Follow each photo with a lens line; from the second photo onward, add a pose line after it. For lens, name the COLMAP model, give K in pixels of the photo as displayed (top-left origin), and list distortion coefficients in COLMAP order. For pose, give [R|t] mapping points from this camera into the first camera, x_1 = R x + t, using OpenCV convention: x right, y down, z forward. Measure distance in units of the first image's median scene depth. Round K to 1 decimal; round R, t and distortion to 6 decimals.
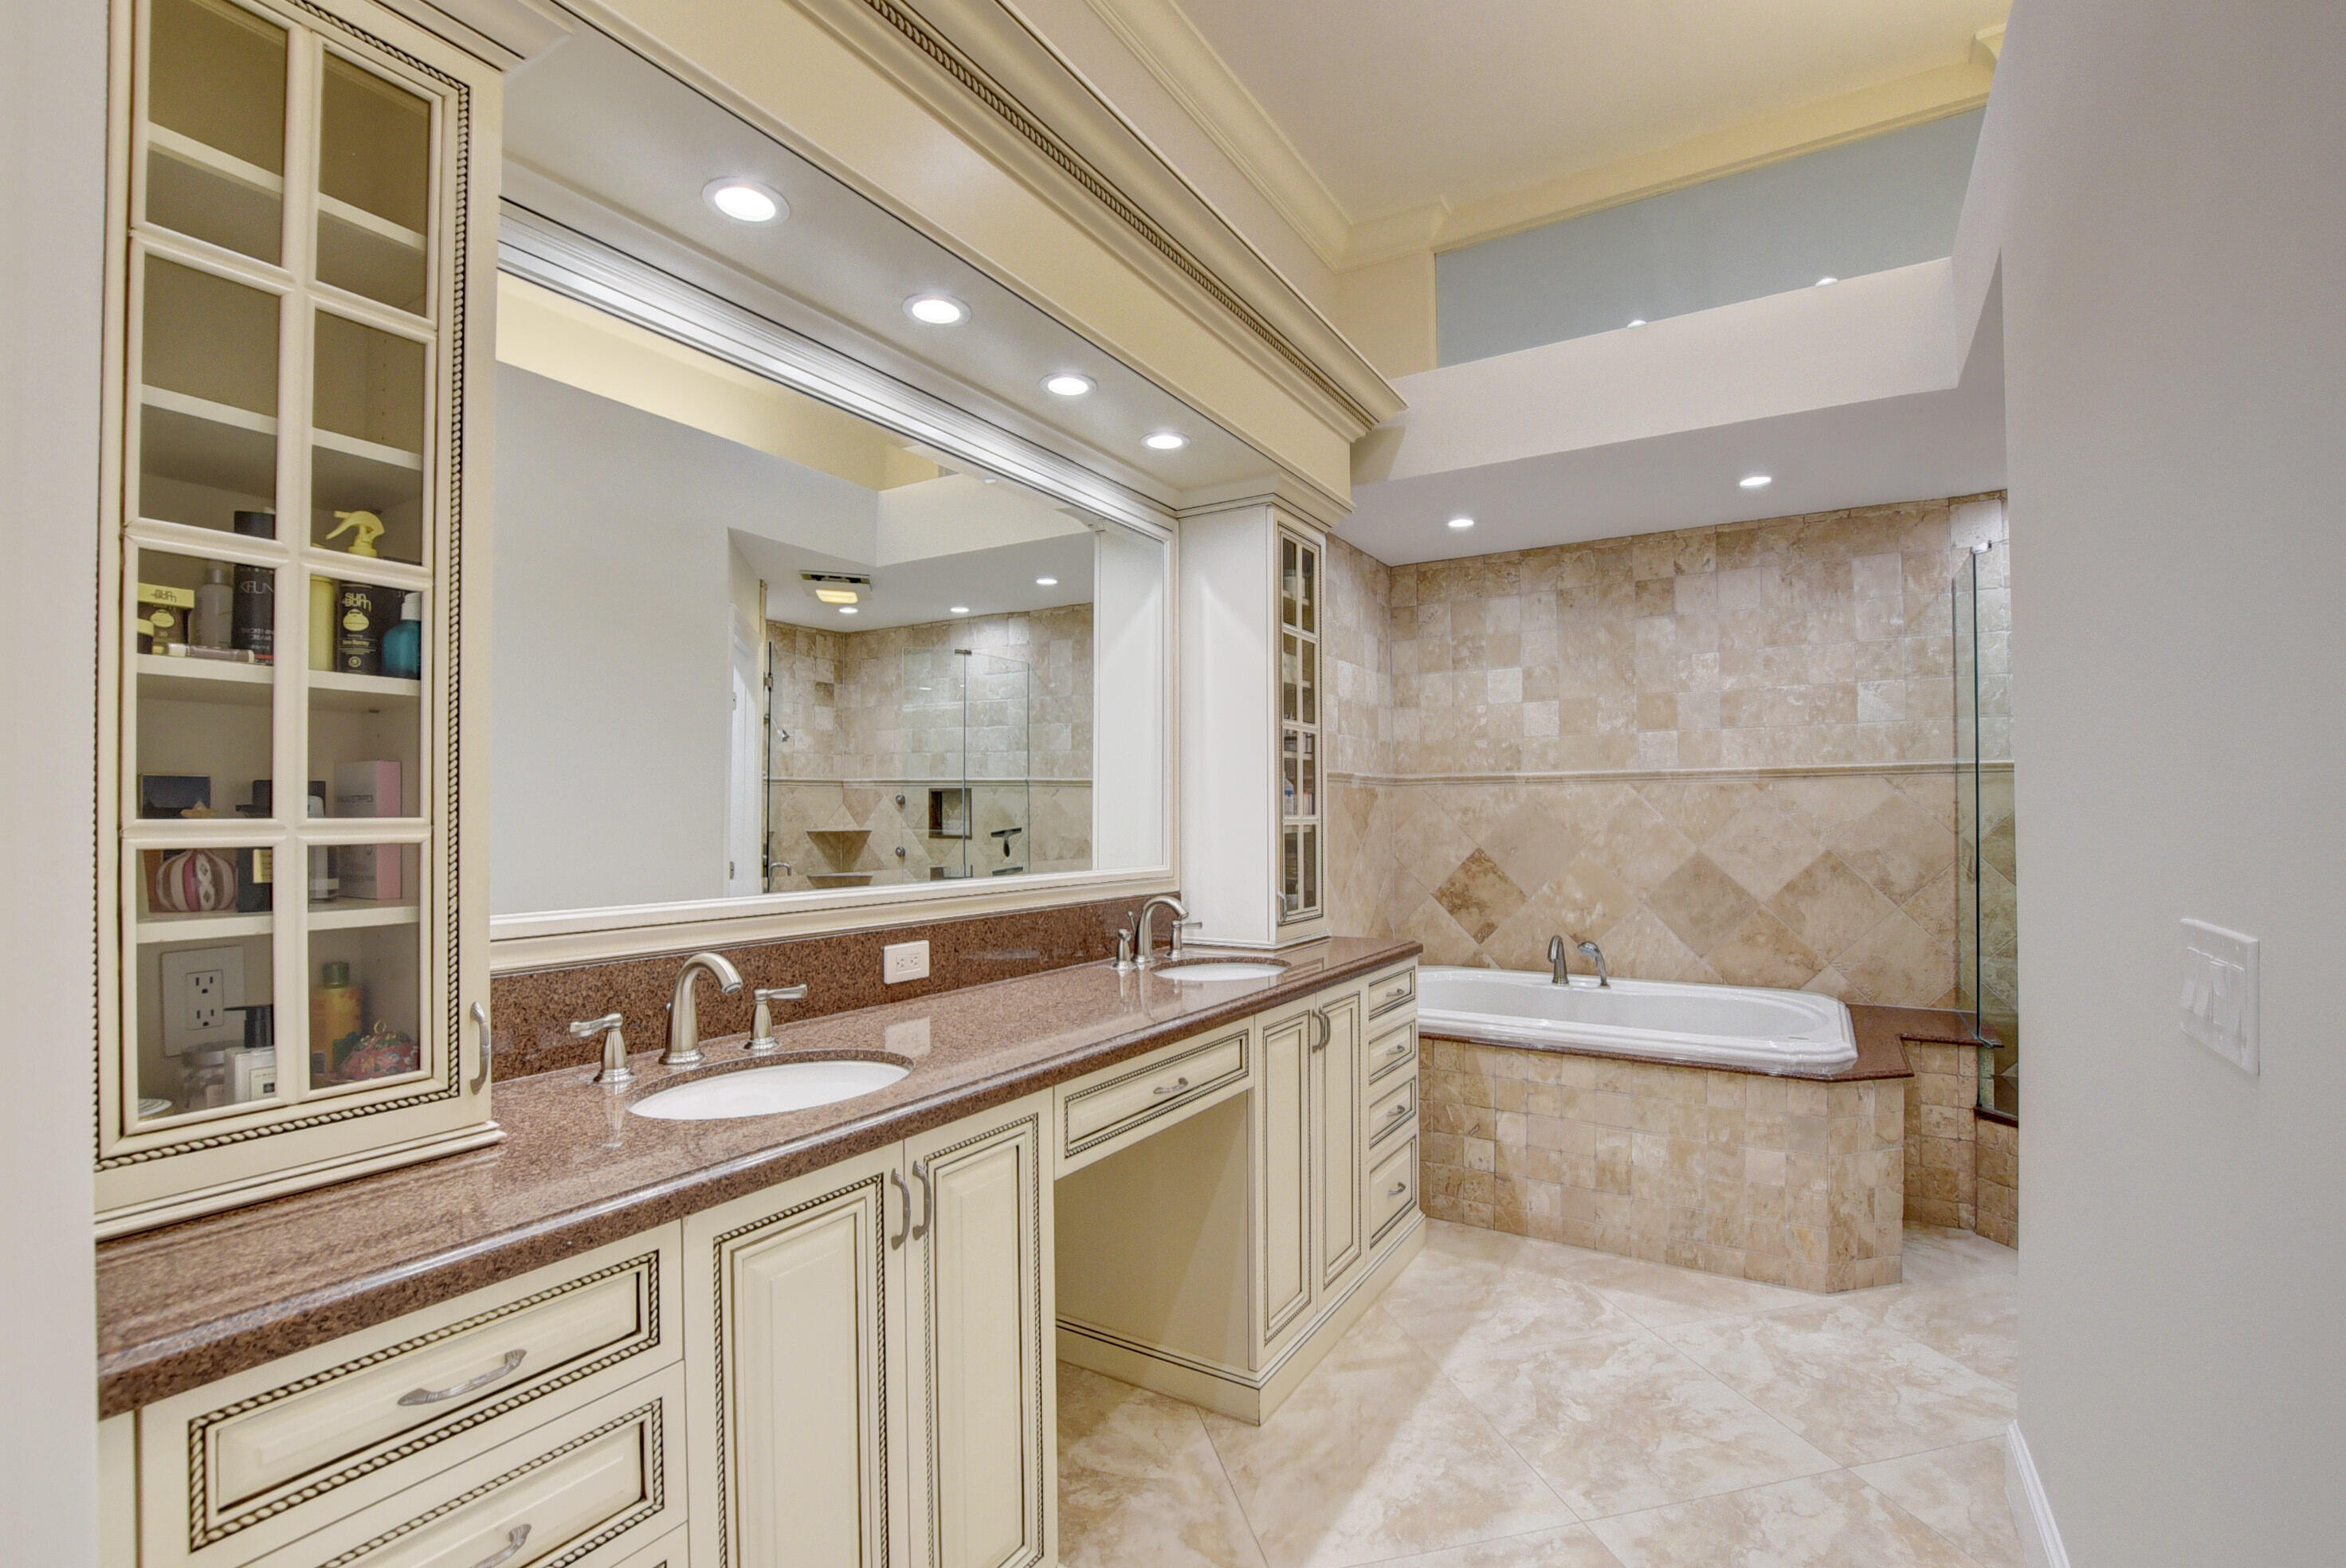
lens RADIAL K [[1030.7, 0, 1177.1], [0, 1030.7, 800.6], [0, 0, 1]] dist [-0.028161, 0.001920]
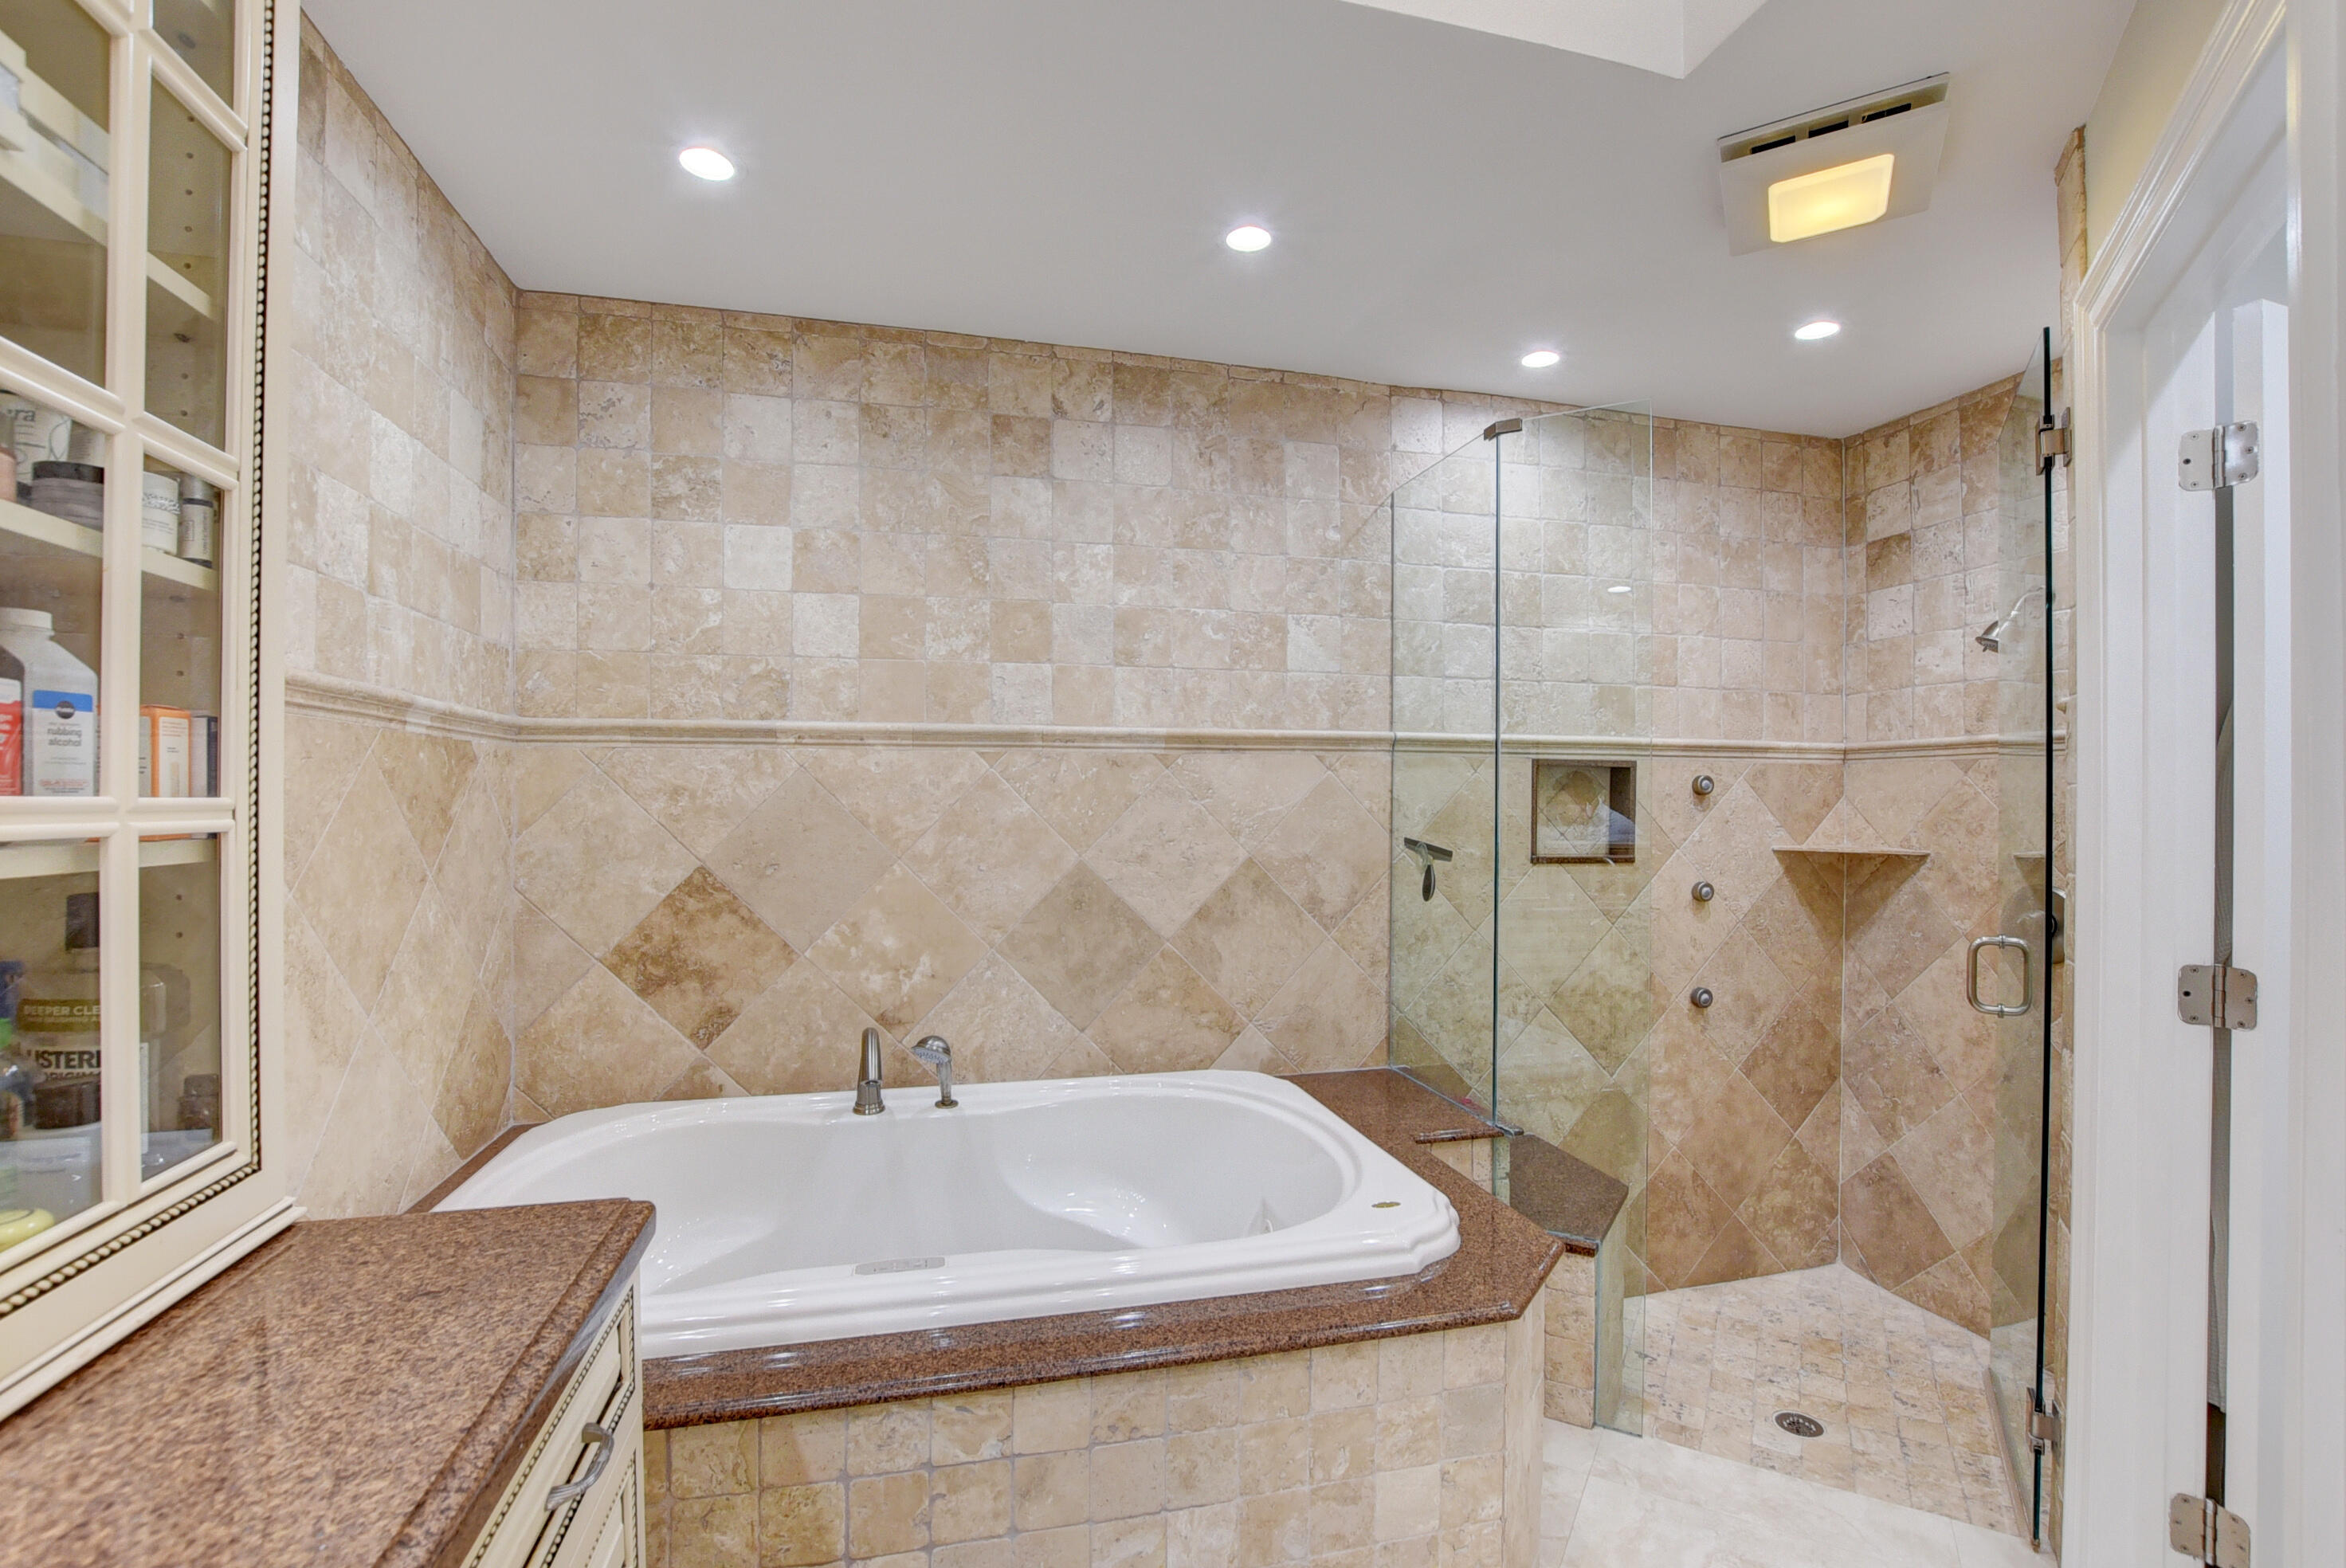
lens RADIAL K [[1059.1, 0, 1183.3], [0, 1059.1, 802.7], [0, 0, 1]] dist [-0.029322, 0.000769]
pose [[0.699233, 0.008677, 0.714841, 0.095855], [-0.014036, 0.999900, 0.001593, 0.012182], [-0.714756, -0.011147, 0.699285, 0.524430]]
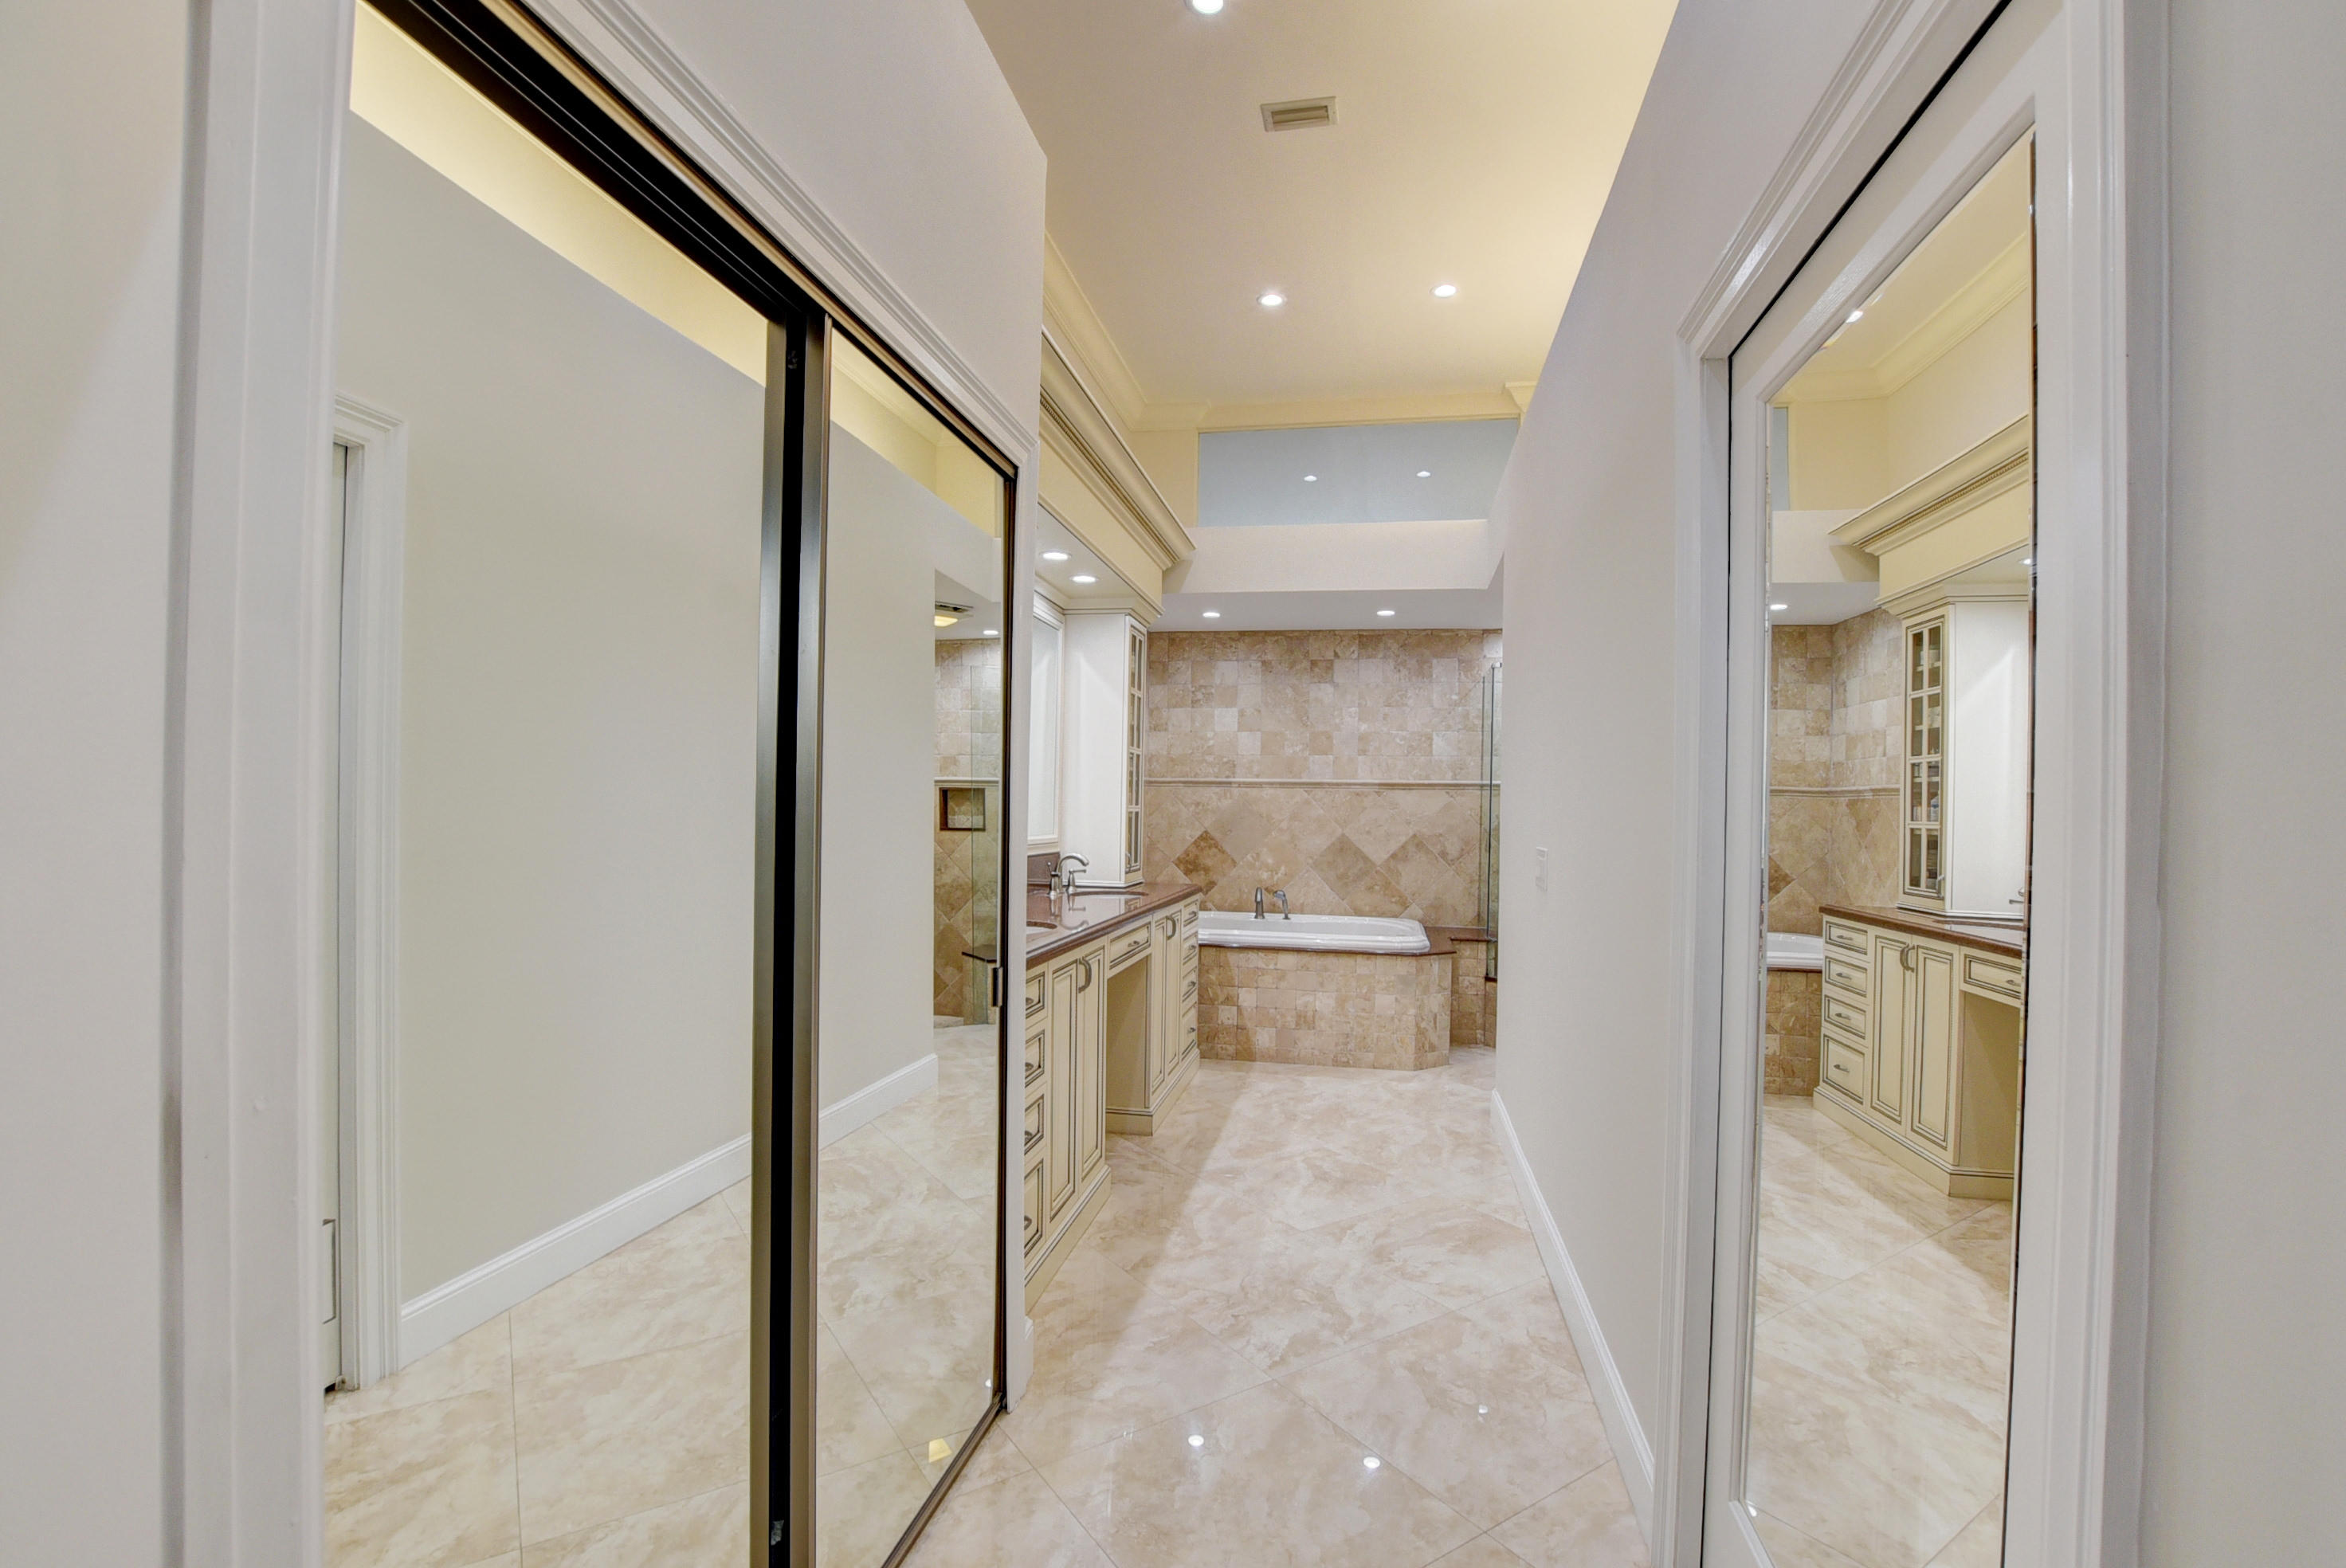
lens RADIAL K [[1030.7, 0, 1177.1], [0, 1030.7, 800.6], [0, 0, 1]] dist [-0.028161, 0.001920]
pose [[0.936143, 0.022603, 0.350893, -0.302638], [-0.026385, 0.999634, 0.006002, -0.003582], [-0.350629, -0.014877, 0.936396, -0.418111]]
